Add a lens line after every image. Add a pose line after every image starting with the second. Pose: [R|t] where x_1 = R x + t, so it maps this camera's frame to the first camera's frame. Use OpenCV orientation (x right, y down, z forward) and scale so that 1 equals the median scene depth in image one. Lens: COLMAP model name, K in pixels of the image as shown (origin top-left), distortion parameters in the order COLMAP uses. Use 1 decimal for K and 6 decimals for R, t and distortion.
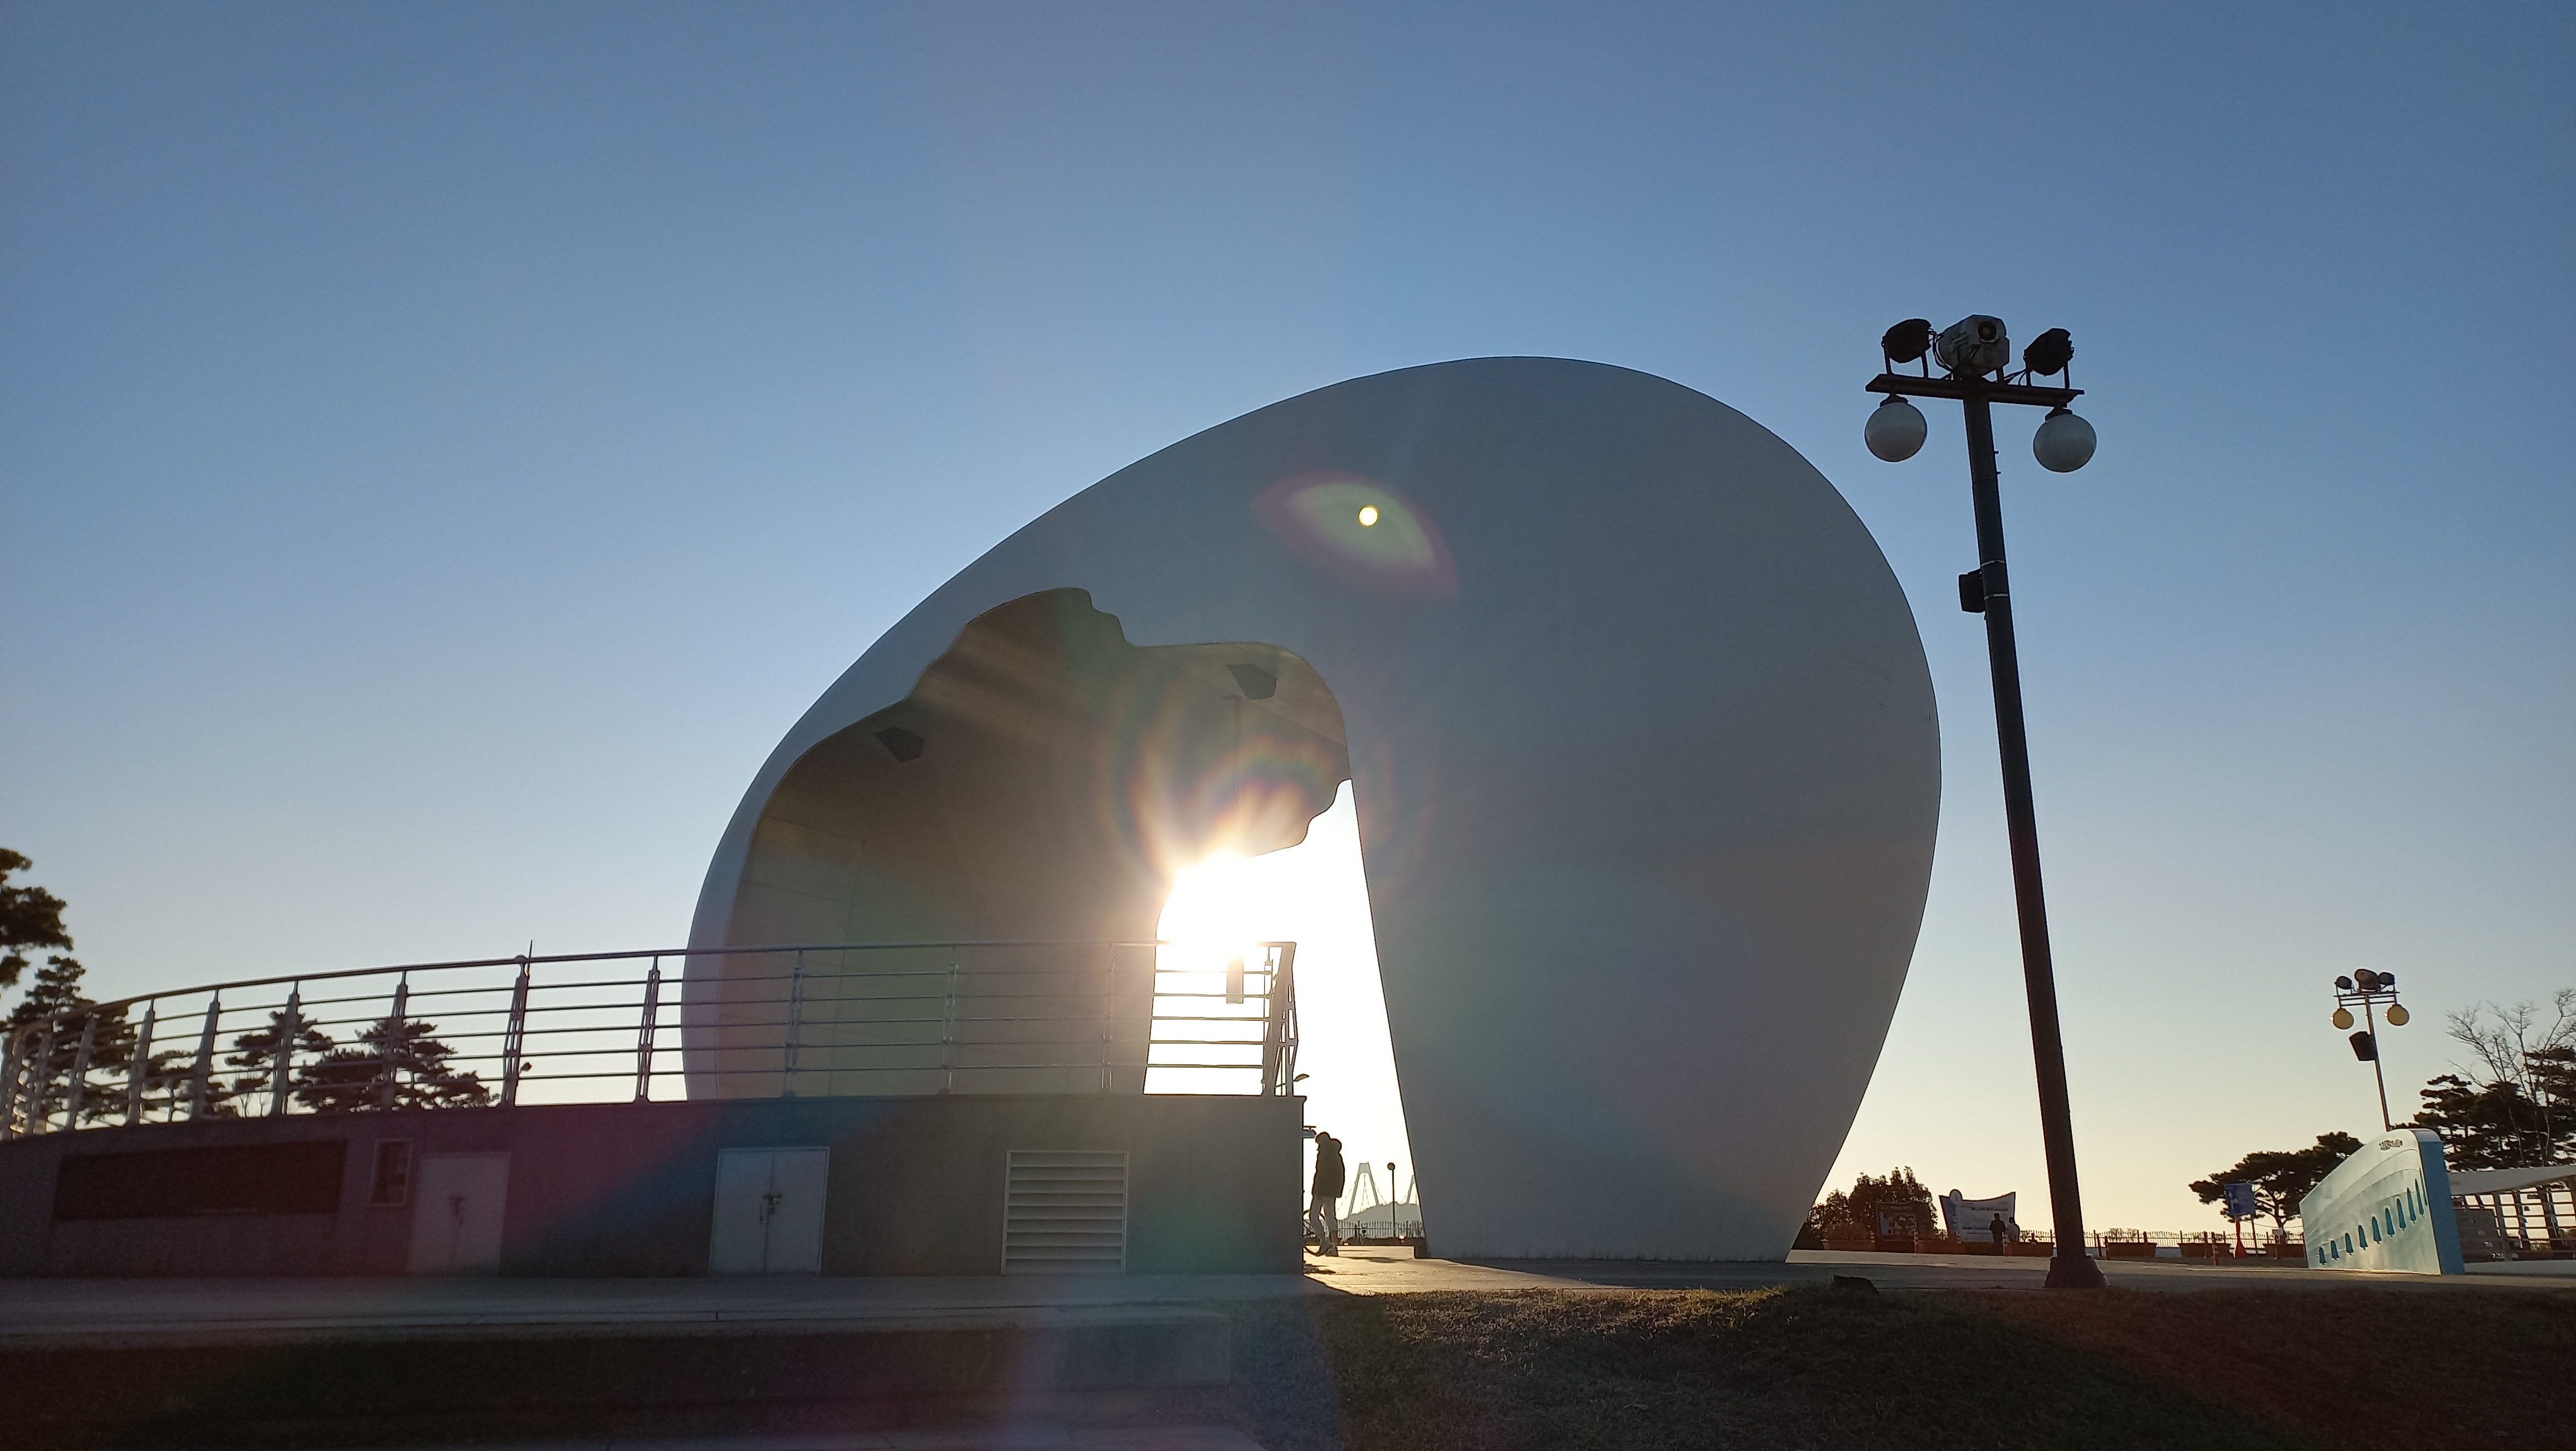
lens RADIAL K [[1832.4, 0, 1288.0], [0, 1832.4, 725.5], [0, 0, 1]] dist [0.020396, 0.003210]
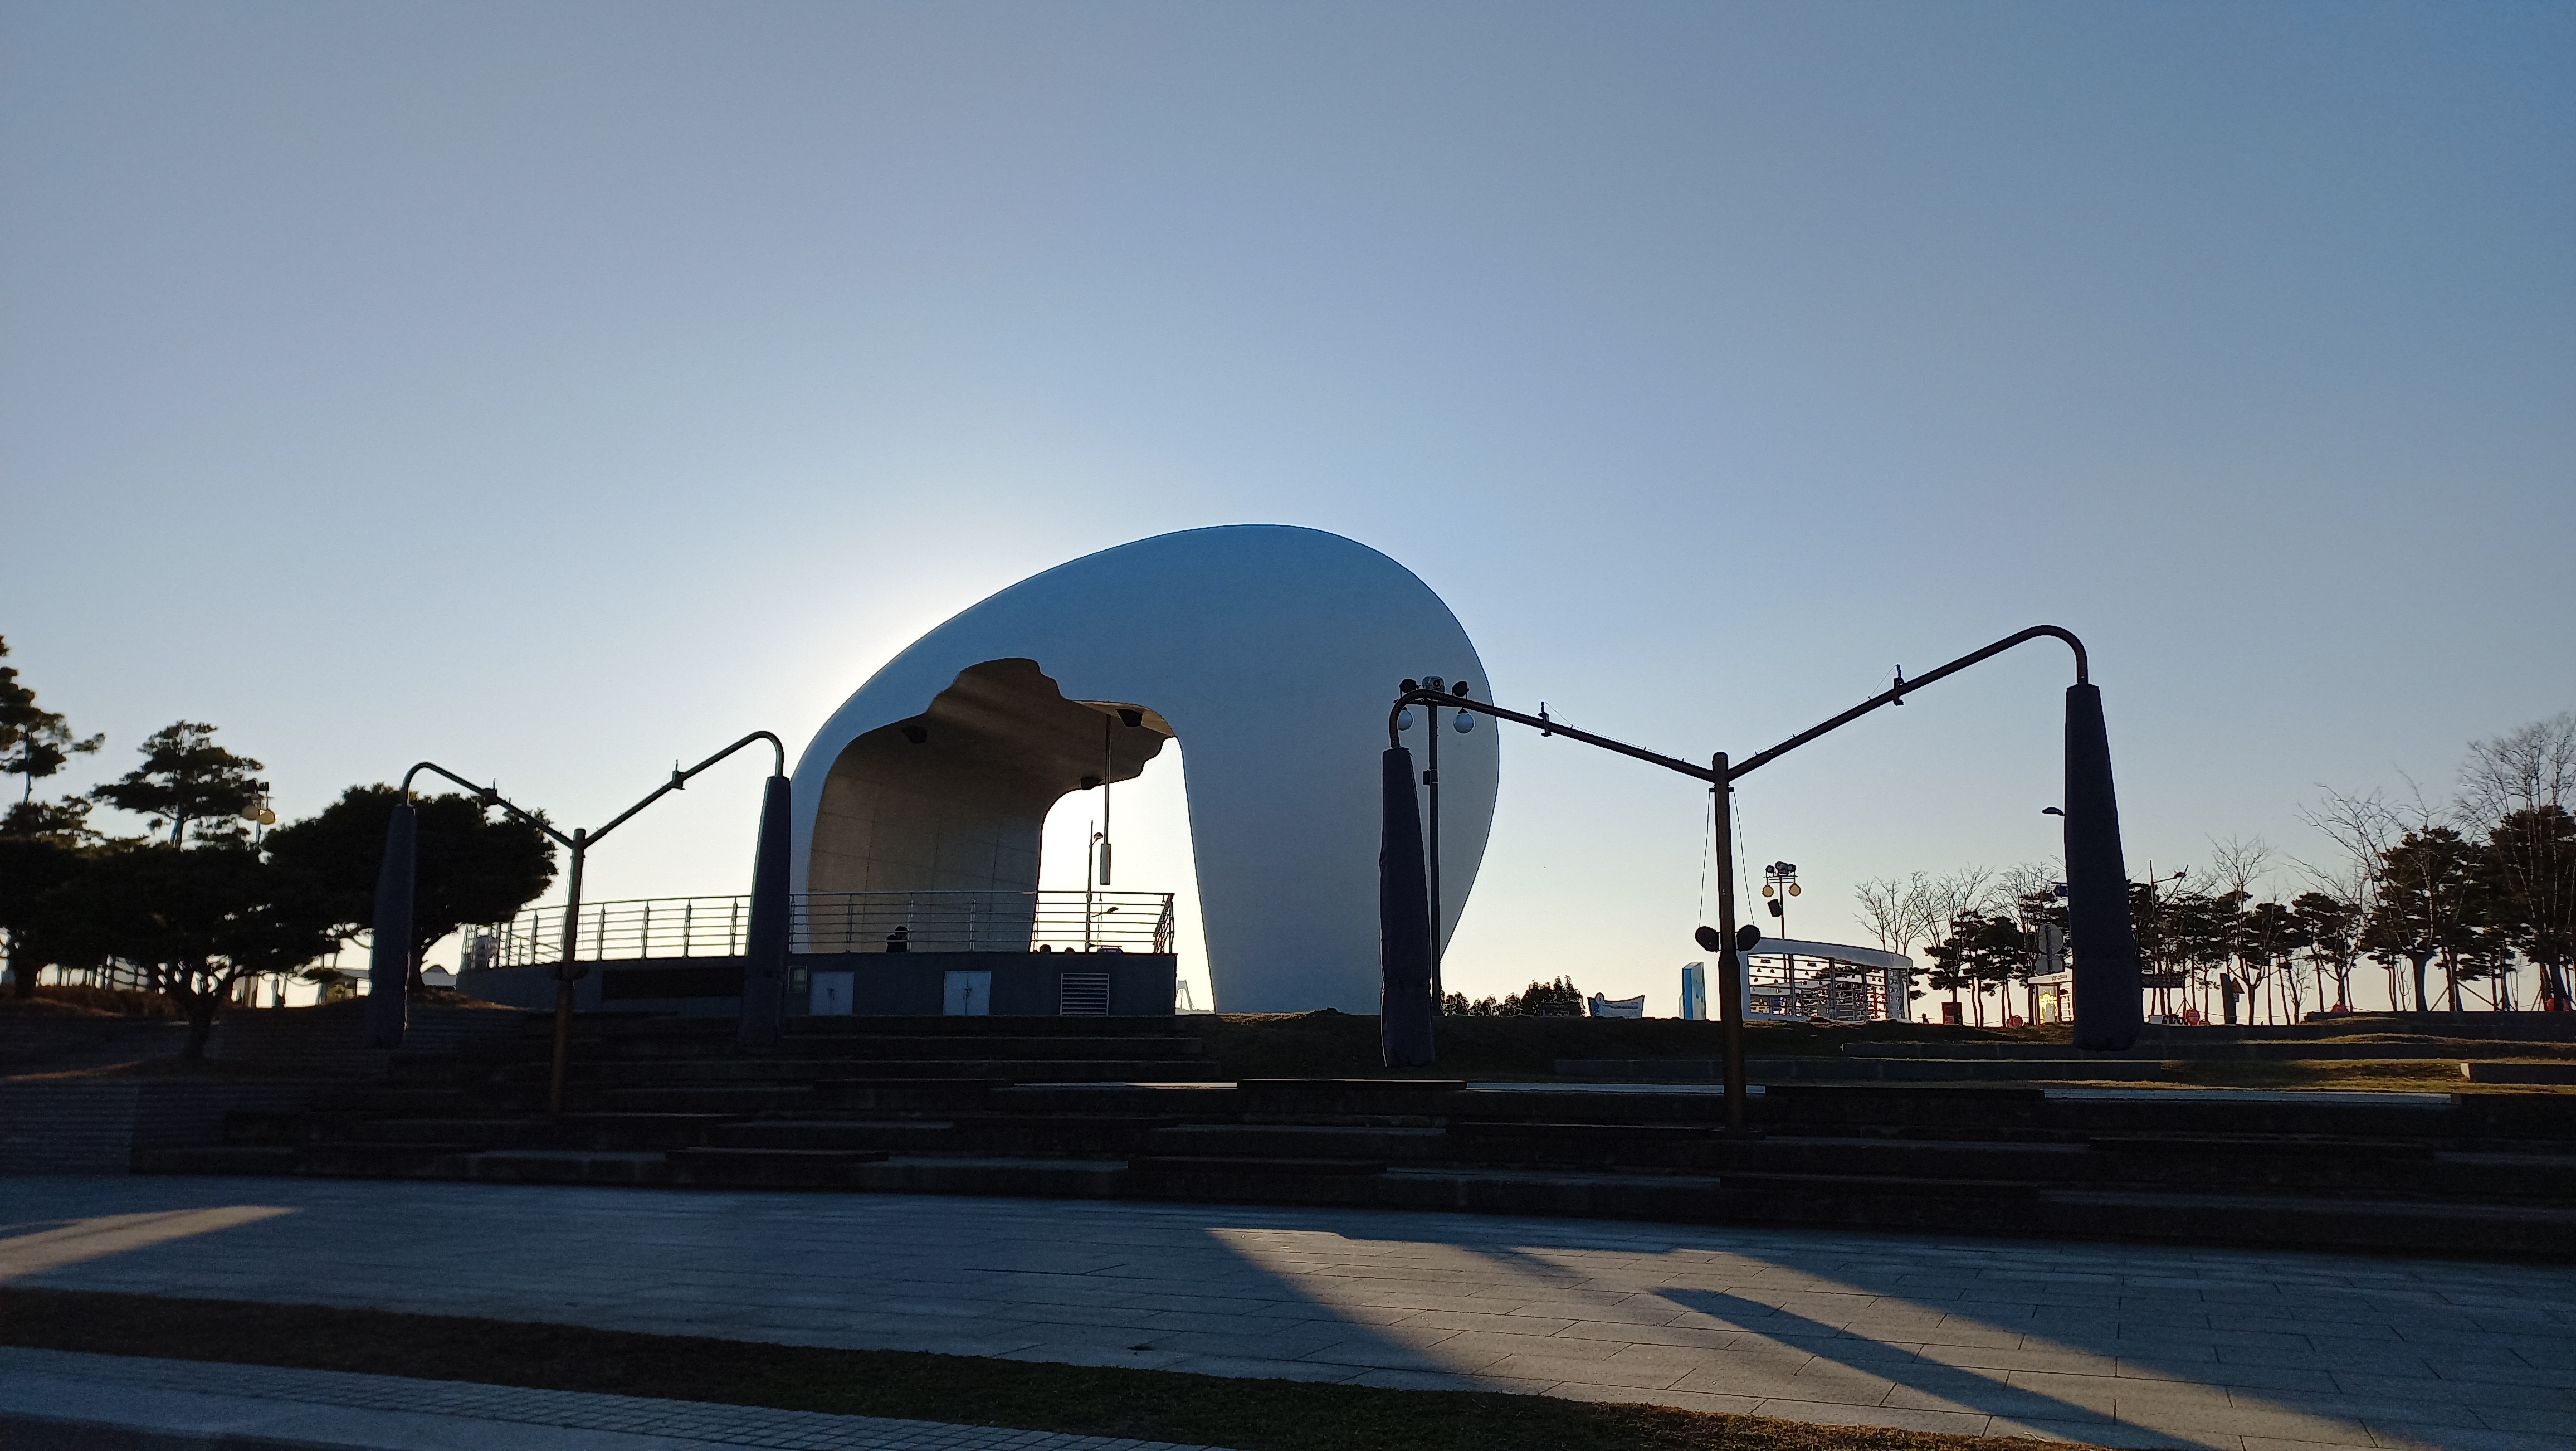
lens RADIAL K [[1856.6, 0, 1328.5], [0, 1856.6, 735.5], [0, 0, 1]] dist [0.049054, -0.043884]
pose [[0.989539, 0.025033, 0.142078, -0.057679], [-0.040486, 0.993440, 0.106943, -0.143378], [-0.138469, -0.111577, 0.984061, -0.575113]]
